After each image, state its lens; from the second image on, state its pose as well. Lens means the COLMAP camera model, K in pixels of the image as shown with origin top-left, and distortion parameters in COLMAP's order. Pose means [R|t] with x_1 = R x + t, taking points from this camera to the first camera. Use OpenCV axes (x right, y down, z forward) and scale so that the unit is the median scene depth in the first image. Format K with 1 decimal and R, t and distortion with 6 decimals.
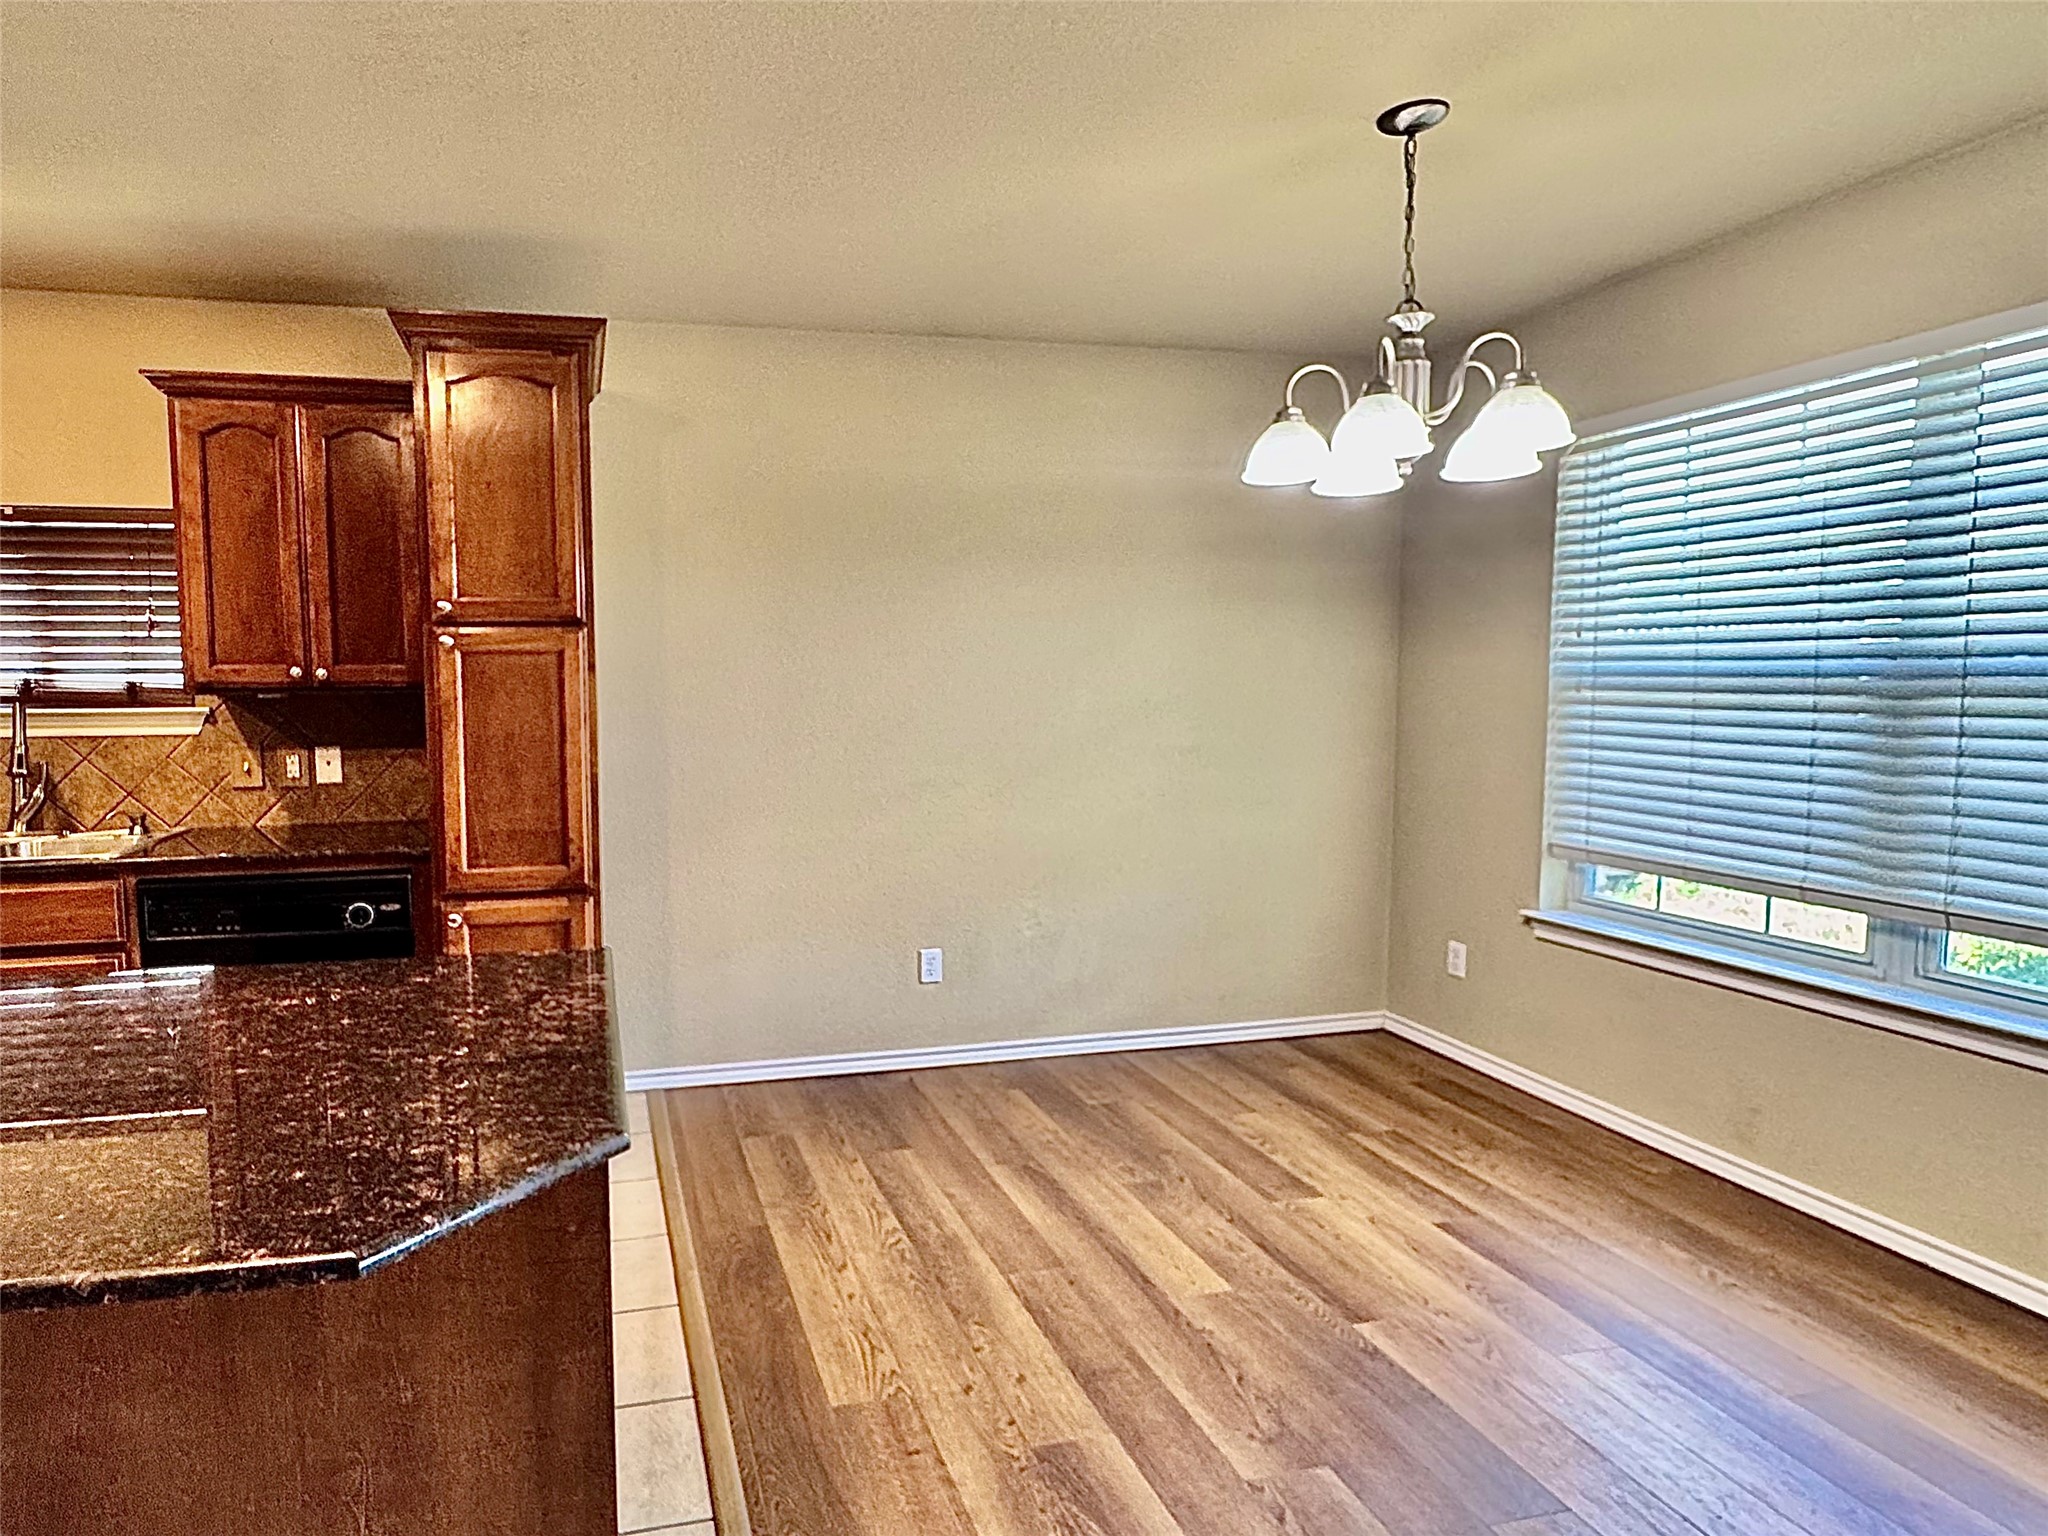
lens RADIAL K [[1113.5, 0, 866.1], [0, 1113.5, 755.7], [0, 0, 1]] dist [-0.001738, 0.001172]
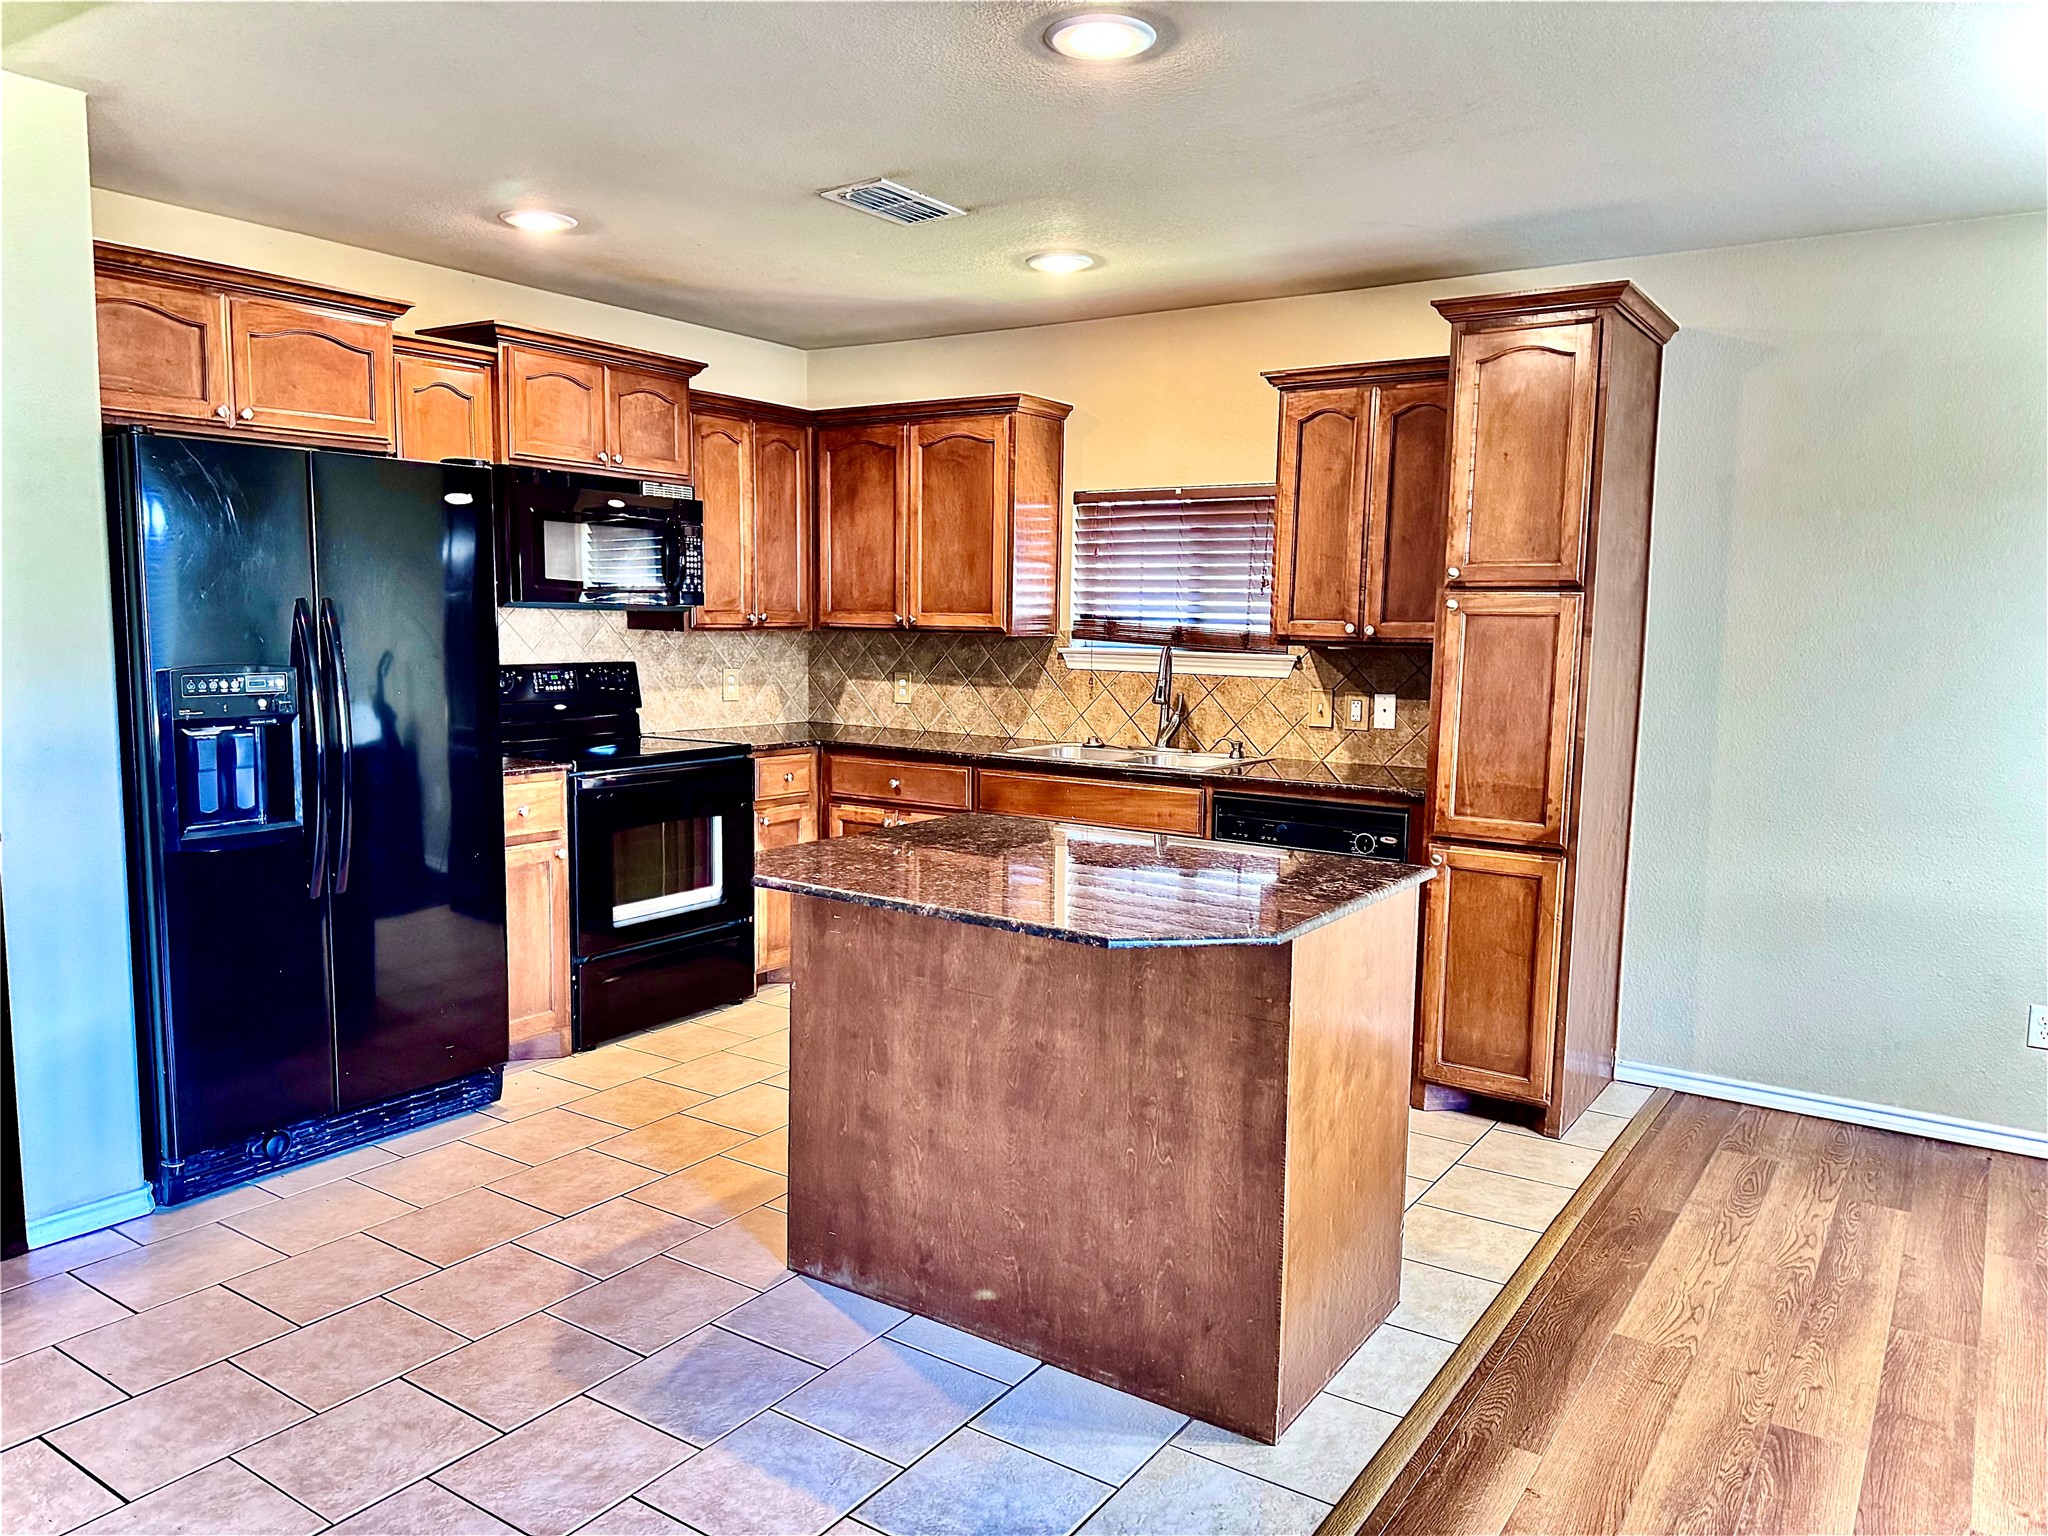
lens RADIAL K [[1457.4, 0, 996.3], [0, 1457.4, 798.1], [0, 0, 1]] dist [0.047057, -0.058937]
pose [[0.655494, 0.115232, -0.746357, 0.402267], [-0.072442, 0.993327, 0.089740, -0.010324], [0.751718, -0.004756, 0.659468, -0.269658]]
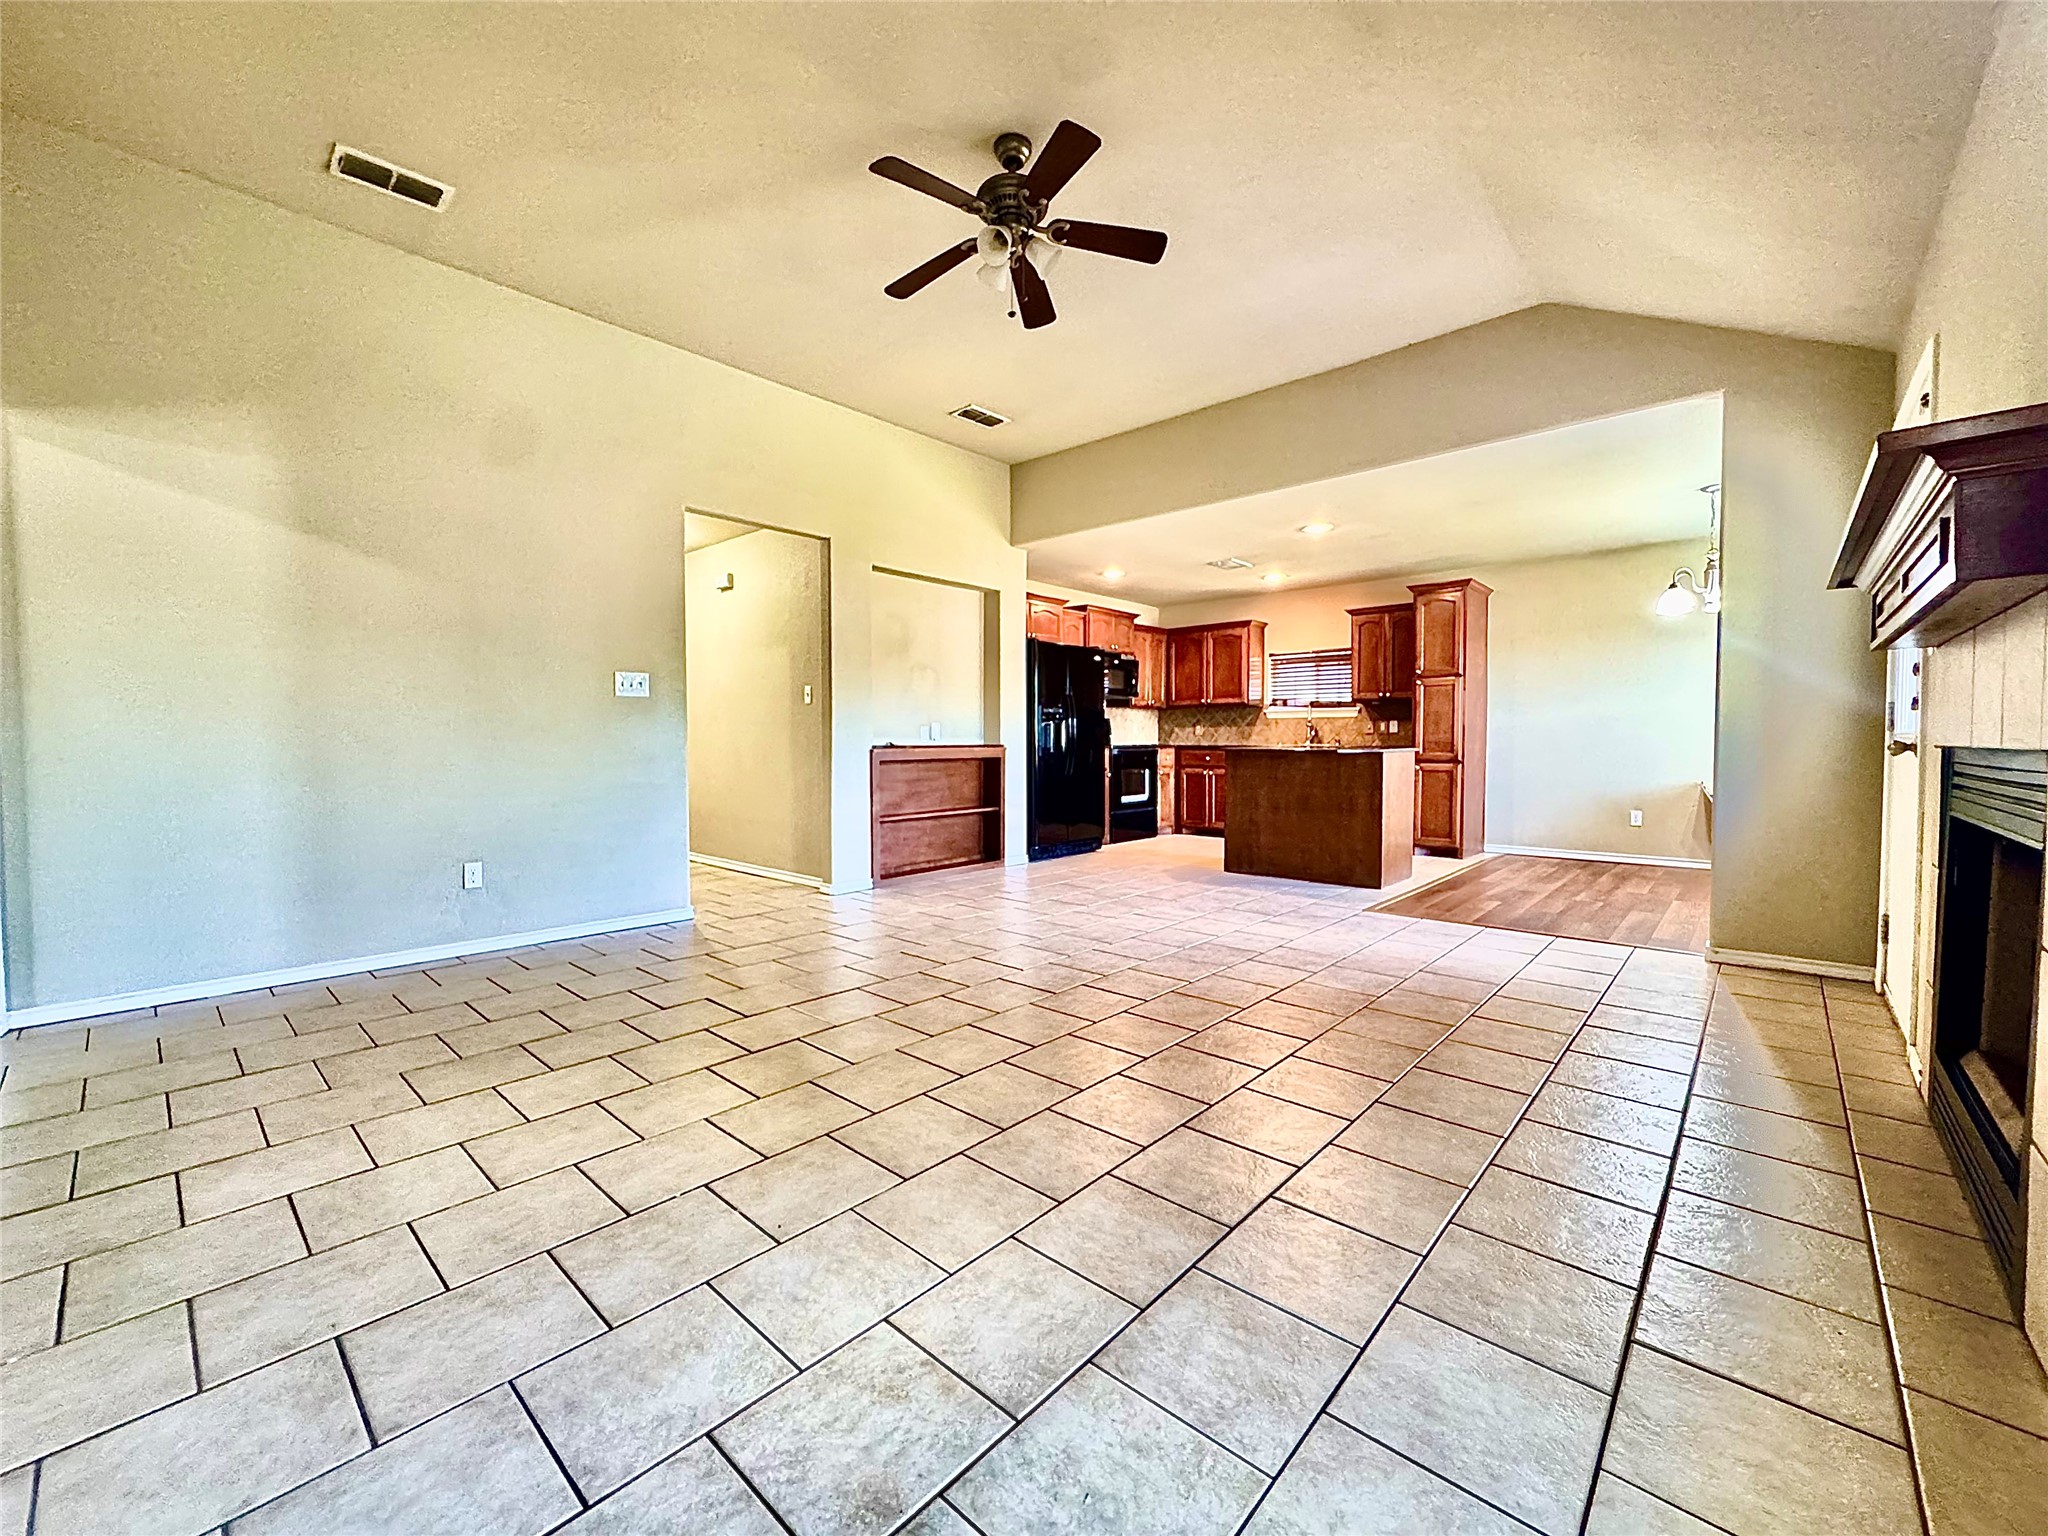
lens RADIAL K [[822.6, 0, 1017.8], [0, 822.6, 769.7], [0, 0, 1]] dist [-0.008442, -0.000751]
pose [[0.542903, 0.039866, -0.838849, 0.989223], [-0.060774, 0.998119, 0.008103, 0.199279], [0.837593, 0.046581, 0.544305, -1.259593]]
